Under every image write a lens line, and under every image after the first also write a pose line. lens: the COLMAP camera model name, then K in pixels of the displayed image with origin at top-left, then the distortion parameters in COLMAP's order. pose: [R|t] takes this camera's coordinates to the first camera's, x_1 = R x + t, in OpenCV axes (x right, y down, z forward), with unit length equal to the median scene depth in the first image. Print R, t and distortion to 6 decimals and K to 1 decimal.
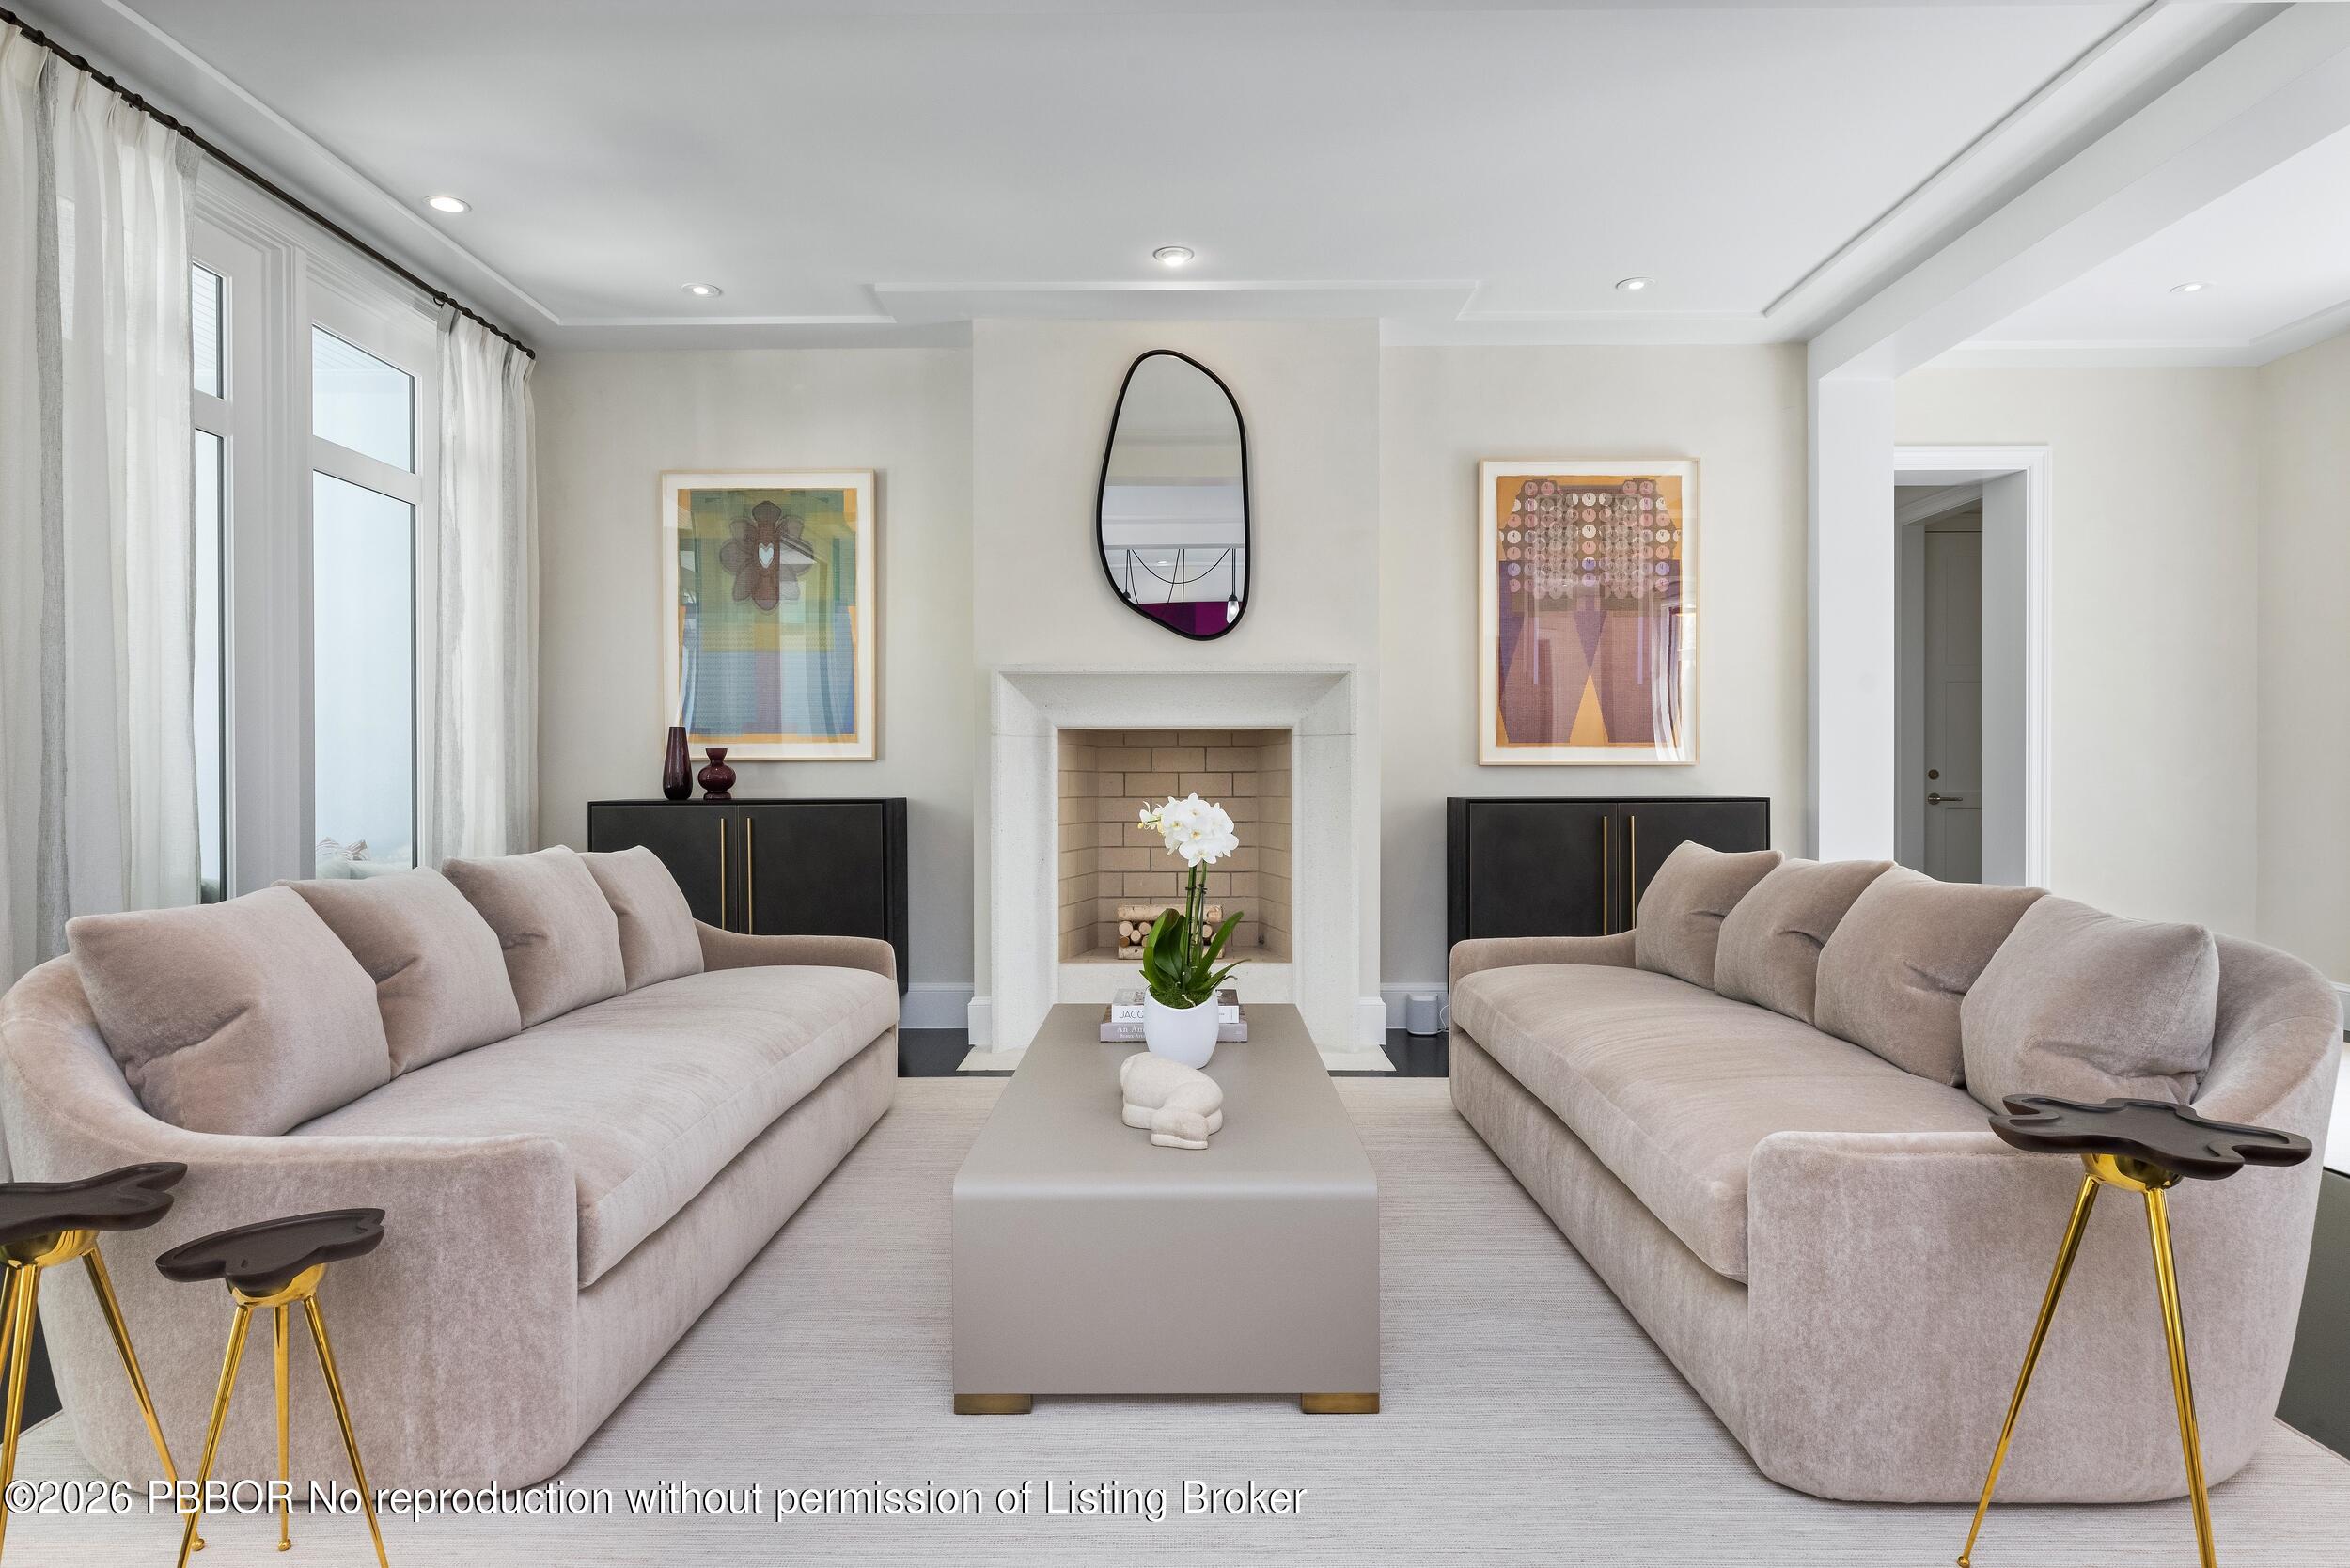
lens RADIAL K [[1305.5, 0, 1168.7], [0, 1305.5, 778.2], [0, 0, 1]] dist [0.005435, 0.001219]
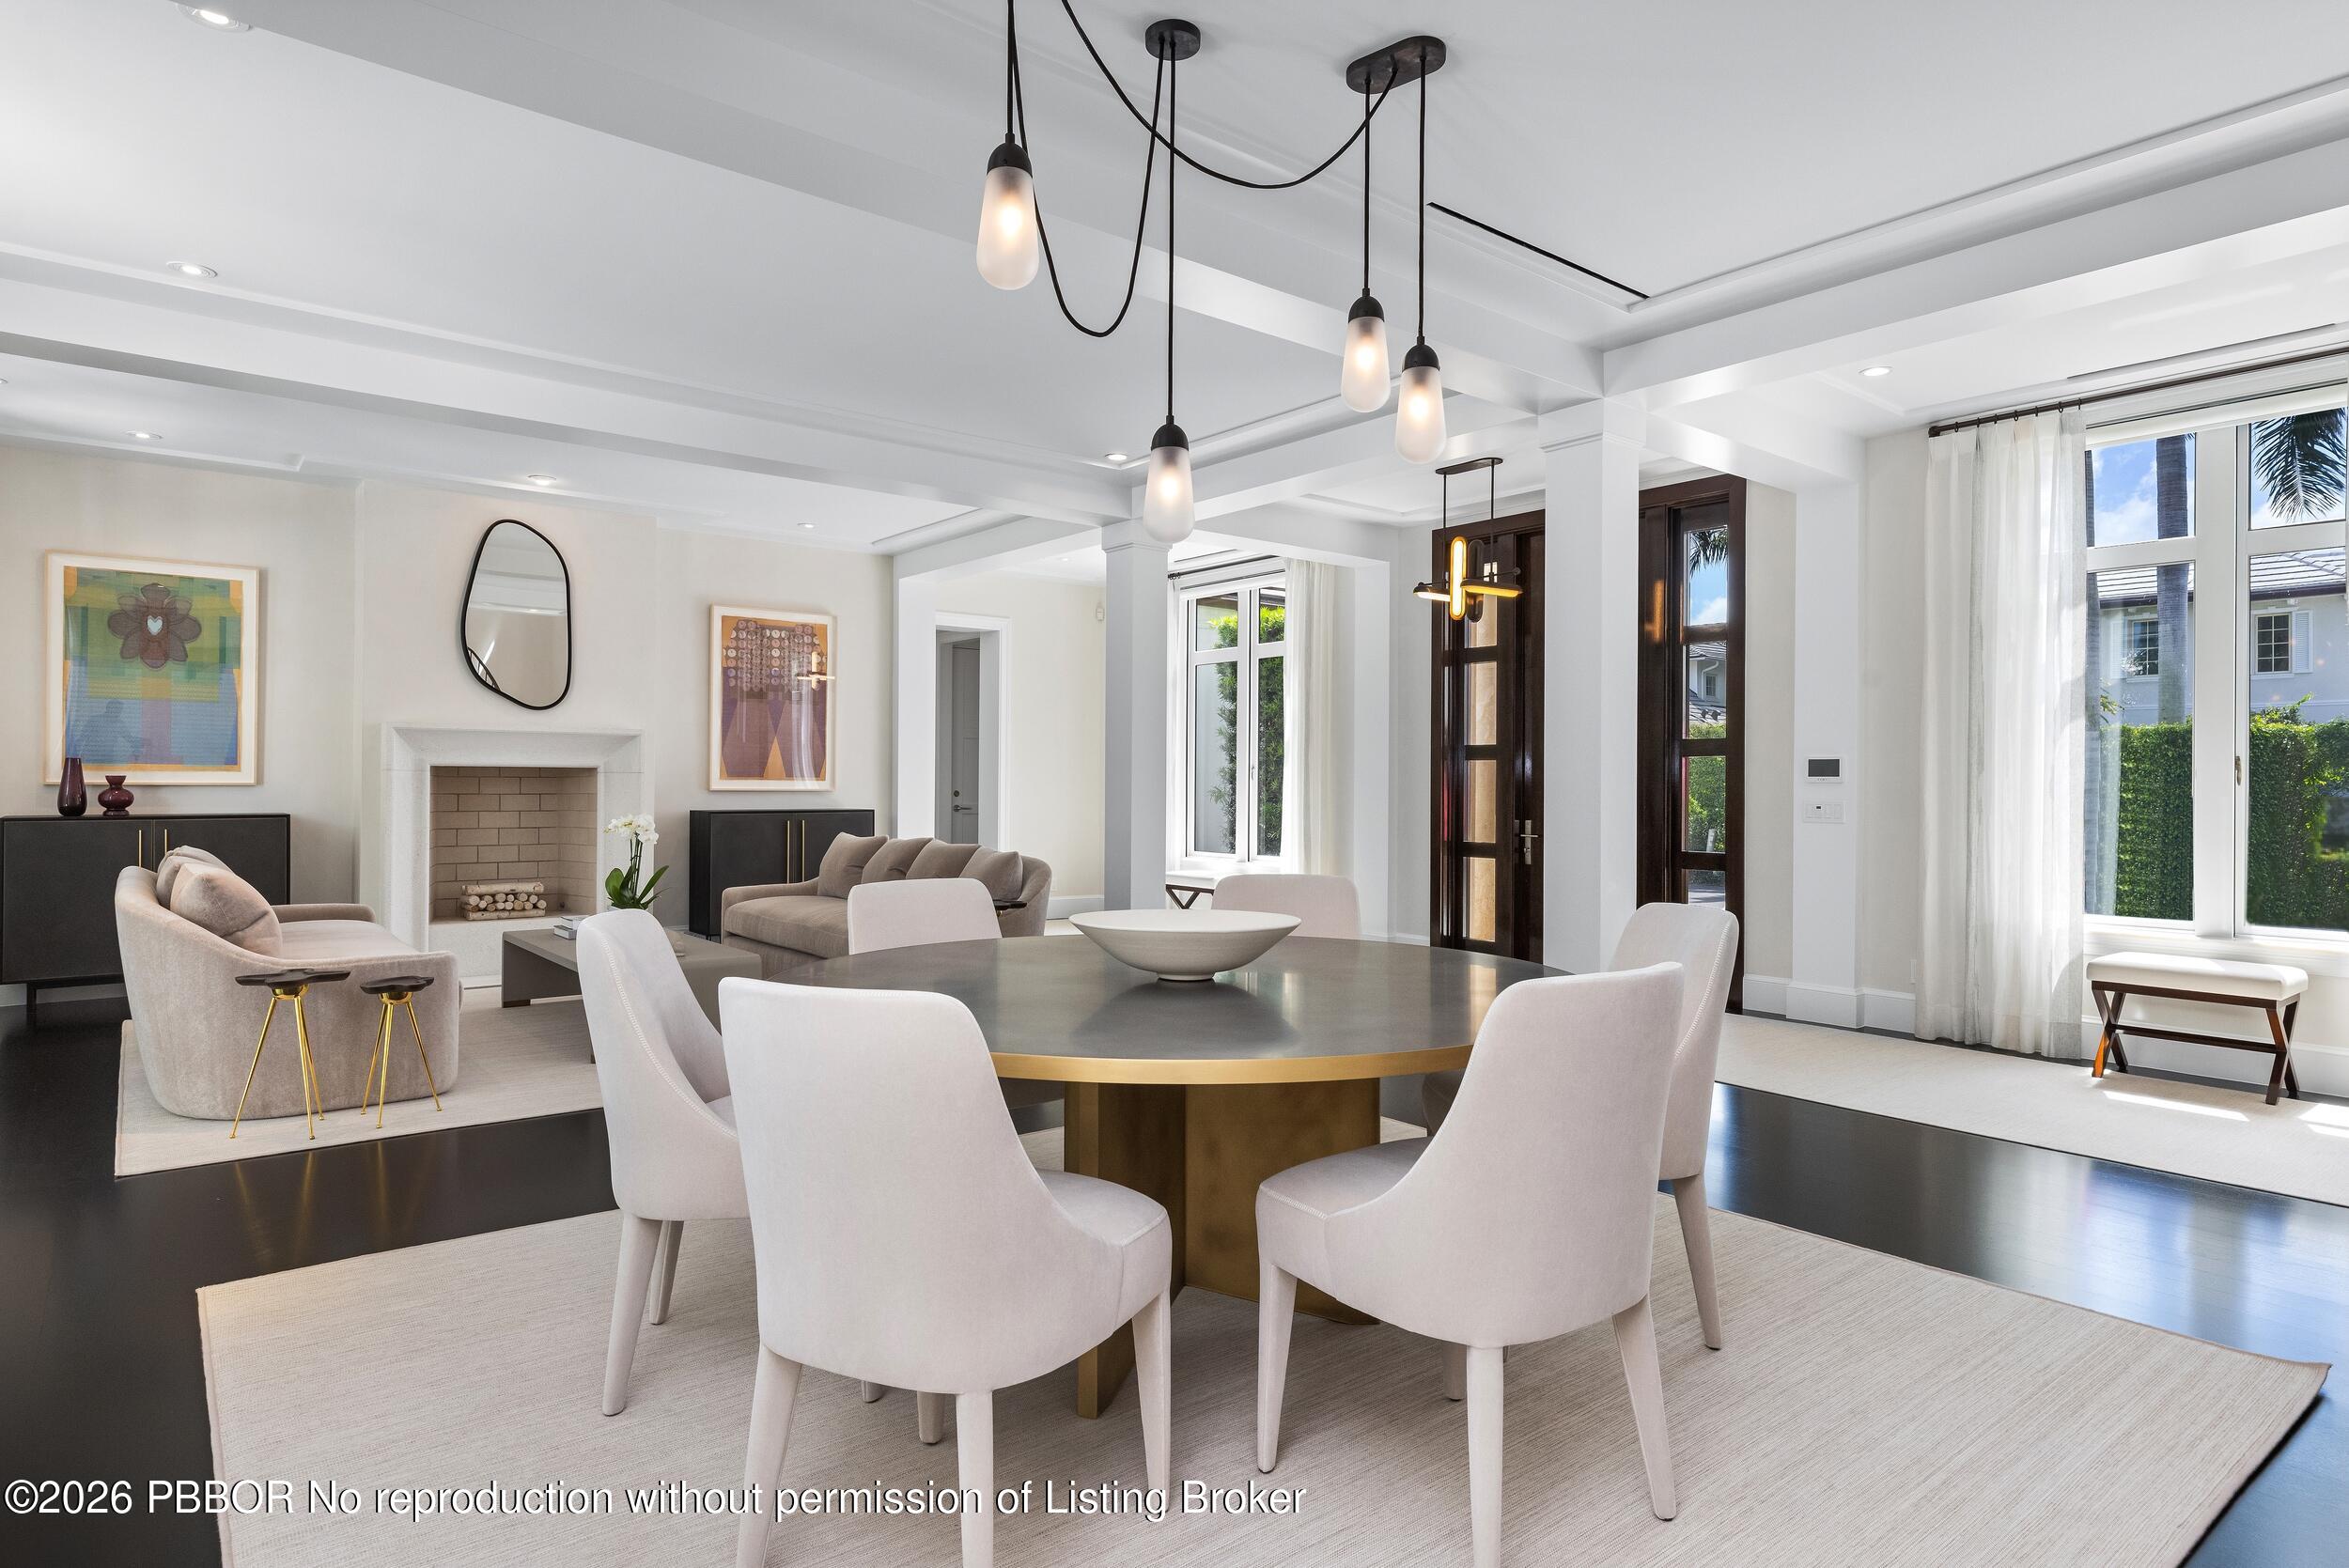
lens RADIAL K [[1304.9, 0, 1171.9], [0, 1304.9, 780.9], [0, 0, 1]] dist [0.005435, 0.001219]
pose [[0.774460, 0.007930, 0.632574, -0.353197], [-0.006471, 0.999968, -0.004613, -0.018338], [-0.632590, -0.000521, 0.774486, -0.642416]]
